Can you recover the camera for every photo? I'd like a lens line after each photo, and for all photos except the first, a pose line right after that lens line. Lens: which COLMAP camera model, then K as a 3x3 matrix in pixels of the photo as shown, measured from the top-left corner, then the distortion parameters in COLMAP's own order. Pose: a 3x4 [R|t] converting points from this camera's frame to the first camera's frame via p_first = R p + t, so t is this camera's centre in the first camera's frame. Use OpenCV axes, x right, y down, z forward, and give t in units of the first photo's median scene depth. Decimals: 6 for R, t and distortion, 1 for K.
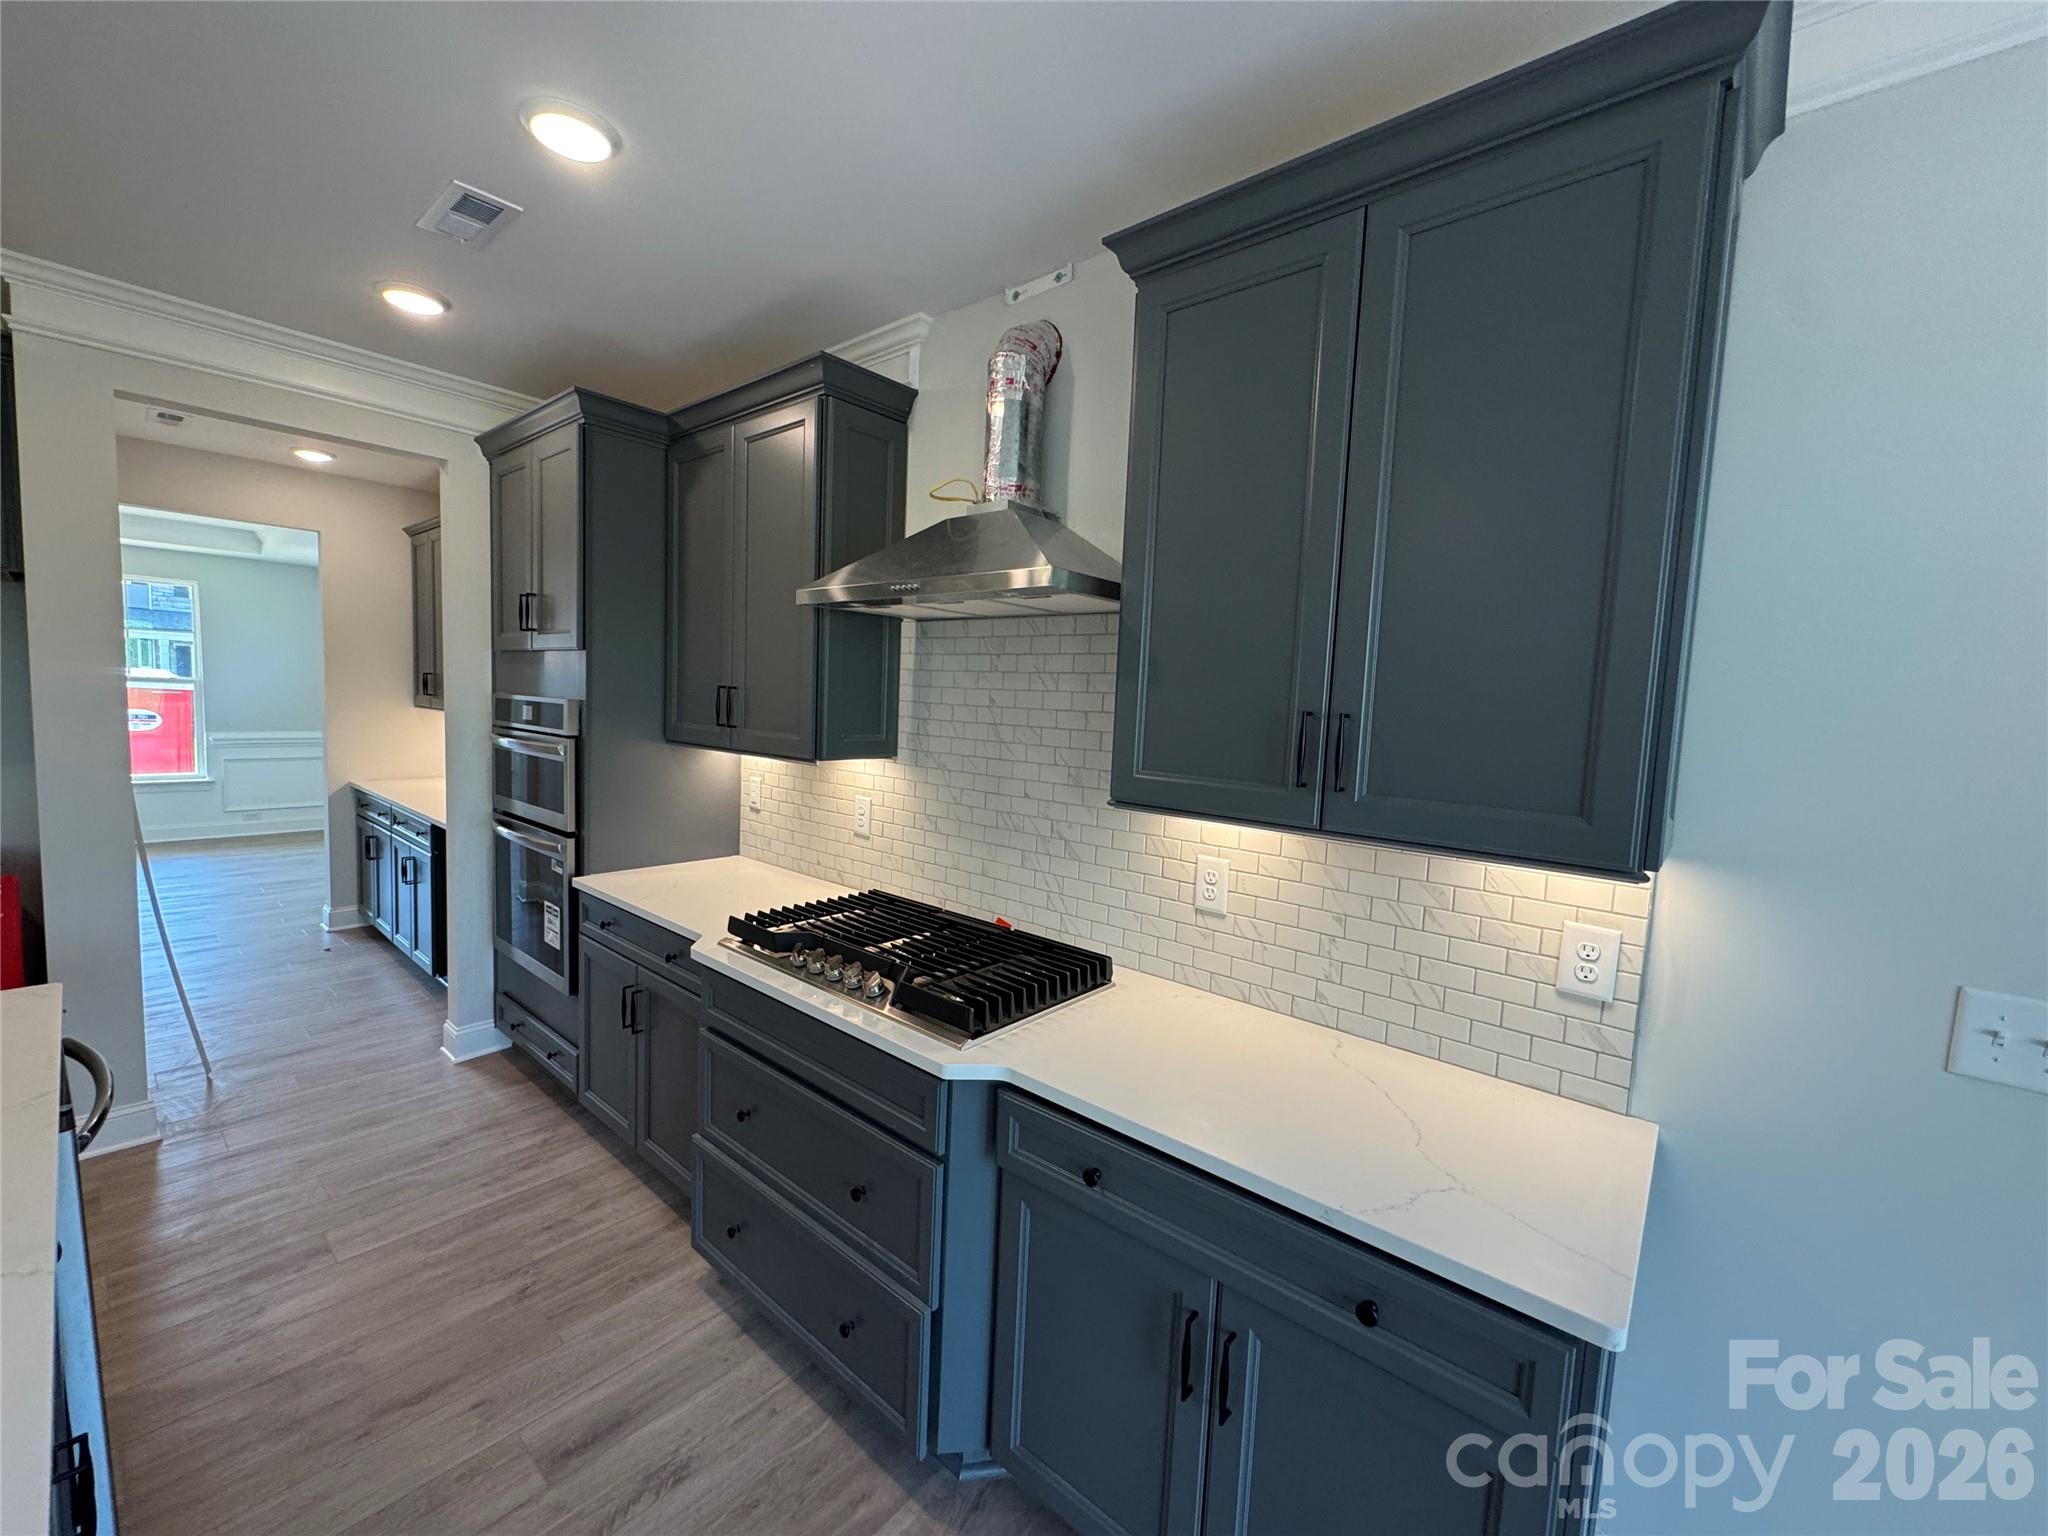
lens RADIAL K [[816.2, 0, 1023.6], [0, 816.2, 767.8], [0, 0, 1]] dist [-0.001182, 0.001175]
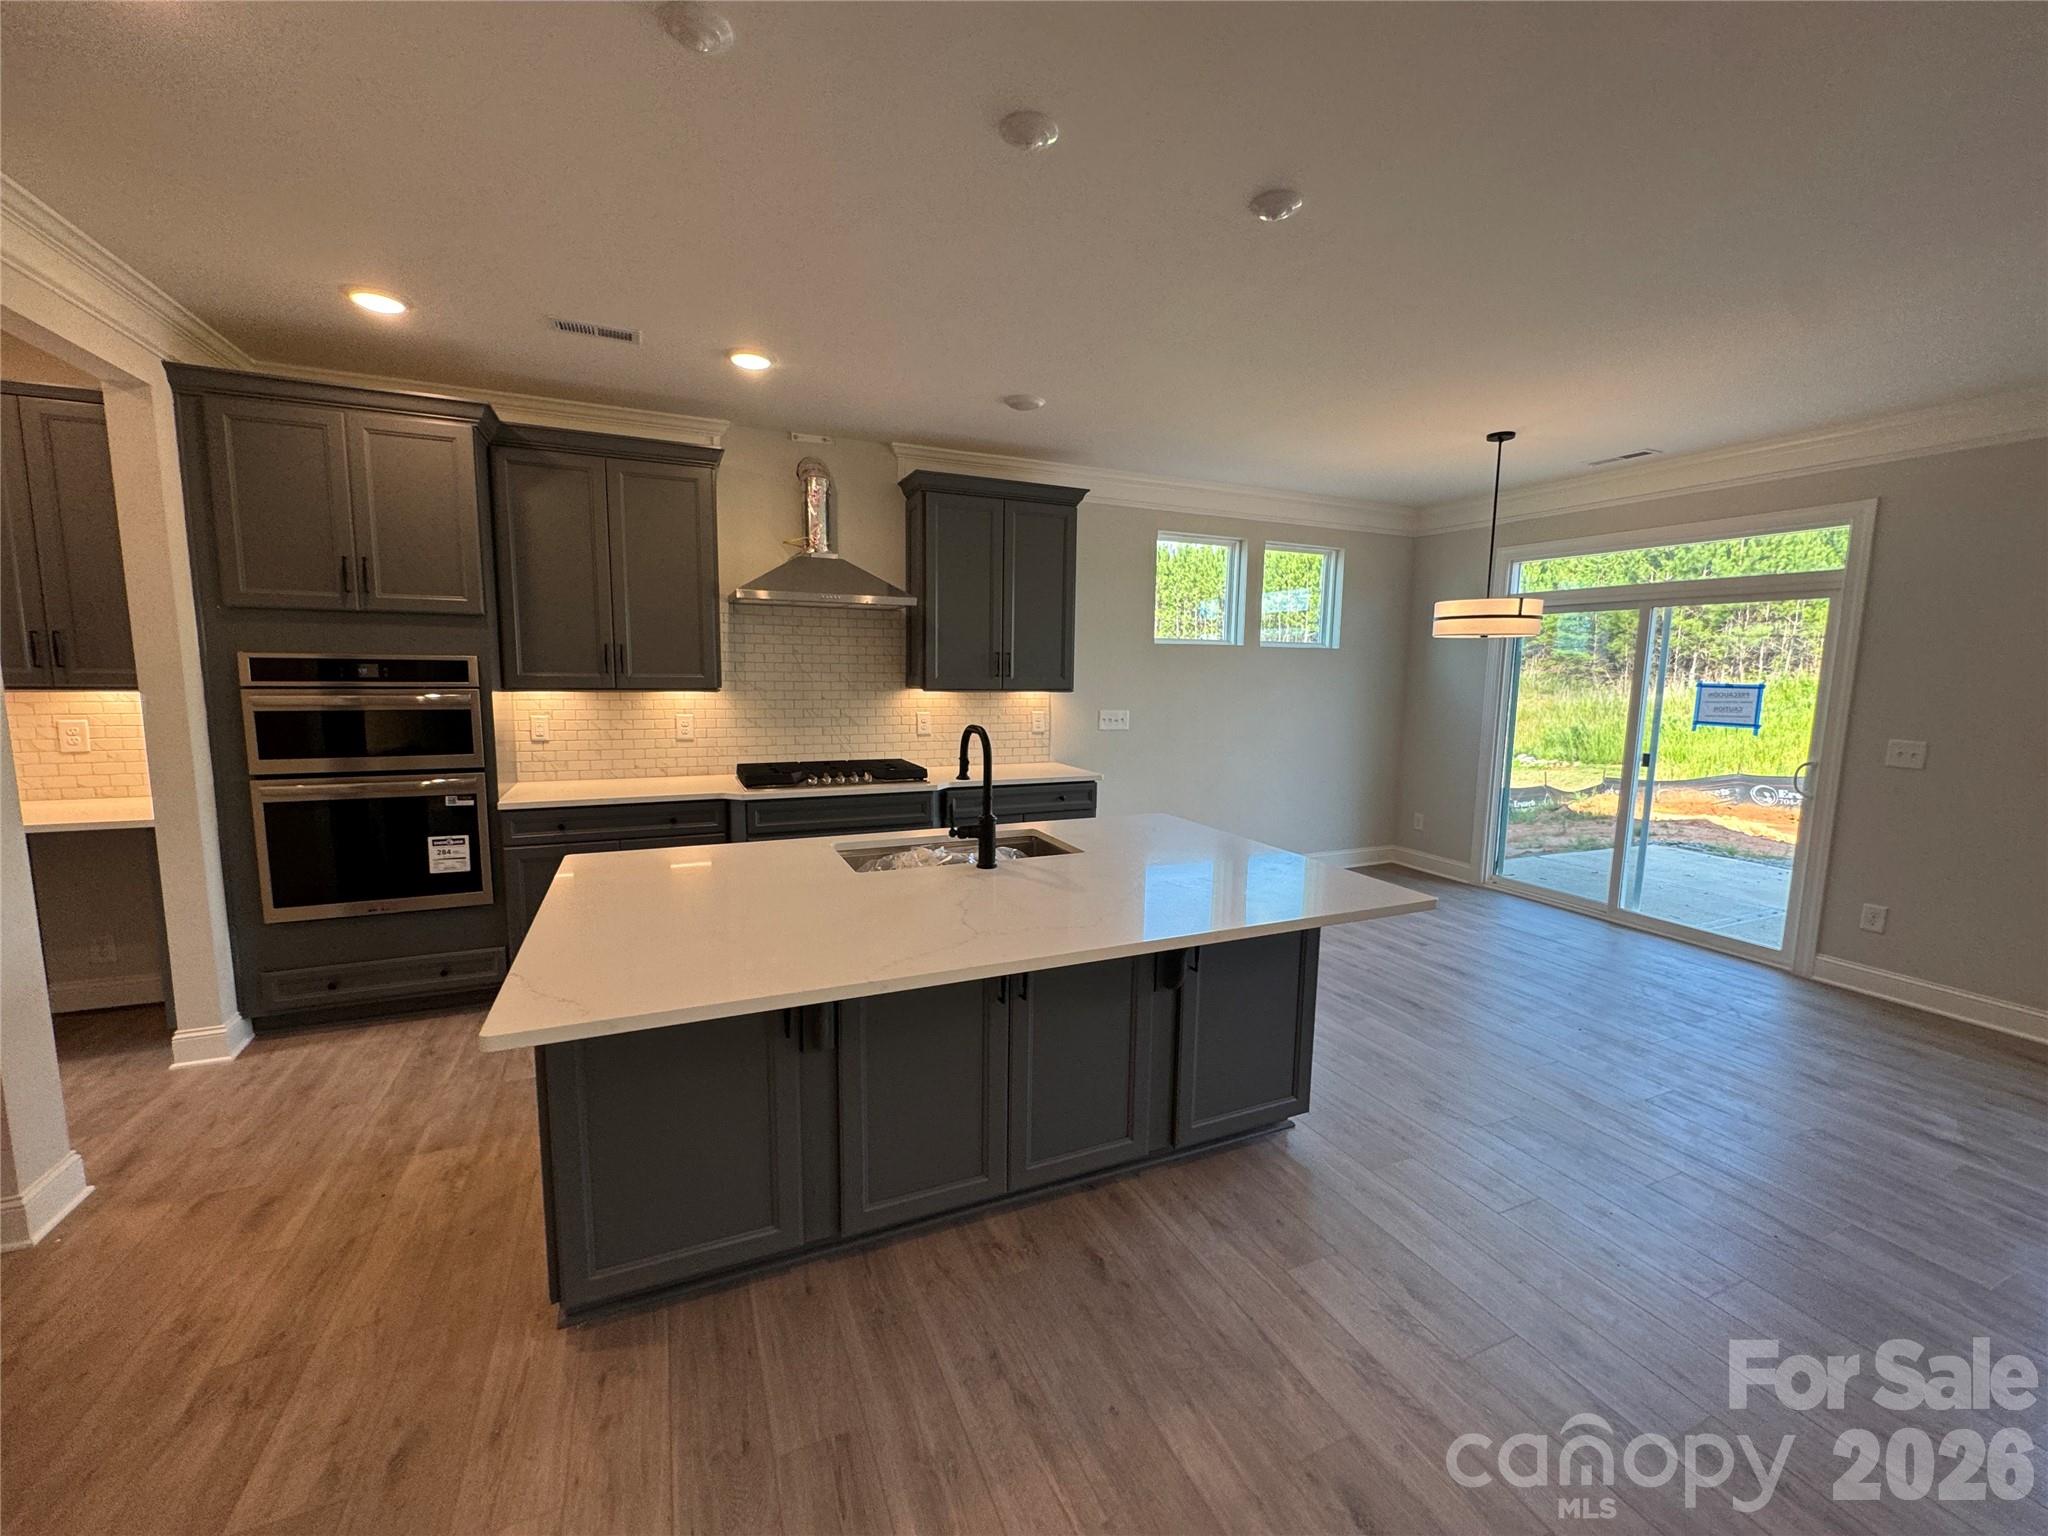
lens RADIAL K [[816.2, 0, 1022.3], [0, 816.2, 764.4], [0, 0, 1]] dist [-0.001182, 0.001175]
pose [[0.437732, -0.148709, 0.886722, -1.410001], [0.079057, 0.988773, 0.126796, -0.018307], [-0.895623, 0.014599, 0.444574, -0.279139]]
